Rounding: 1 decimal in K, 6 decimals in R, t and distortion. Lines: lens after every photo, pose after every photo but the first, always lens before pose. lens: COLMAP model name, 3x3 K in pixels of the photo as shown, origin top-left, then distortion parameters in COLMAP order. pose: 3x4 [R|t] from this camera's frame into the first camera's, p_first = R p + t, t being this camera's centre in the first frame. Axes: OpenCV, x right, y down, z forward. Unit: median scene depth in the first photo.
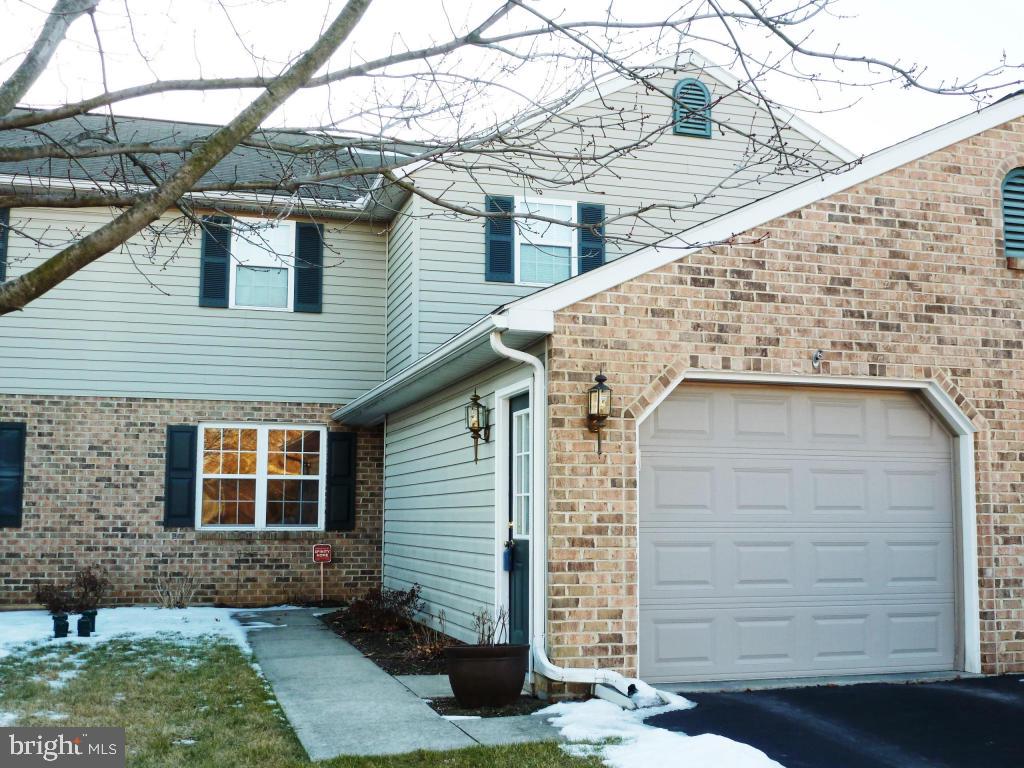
lens RADIAL K [[1200.7, 0, 512.0], [0, 1200.7, 384.0], [0, 0, 1]] dist [-0.012679, -0.032268]
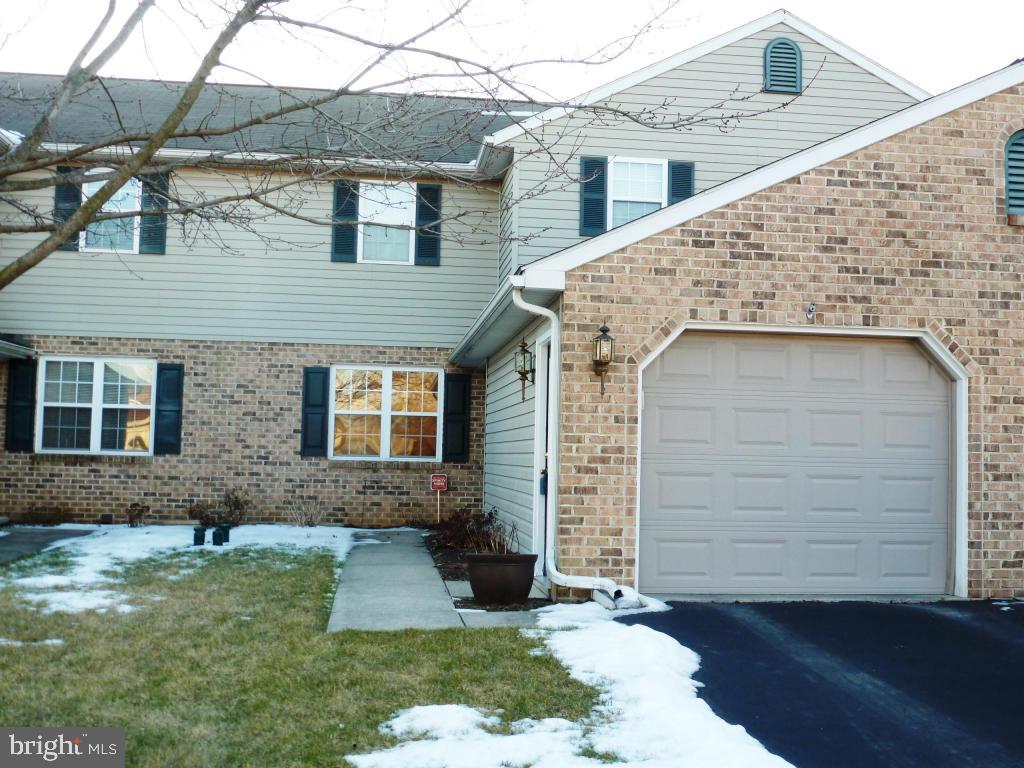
lens RADIAL K [[1200.7, 0, 512.0], [0, 1200.7, 384.0], [0, 0, 1]] dist [-0.012679, -0.032268]
pose [[0.985721, 0.006519, -0.168262, 0.161930], [0.001791, 0.998788, 0.049187, -0.008073], [0.168379, -0.048786, 0.984514, -0.140466]]
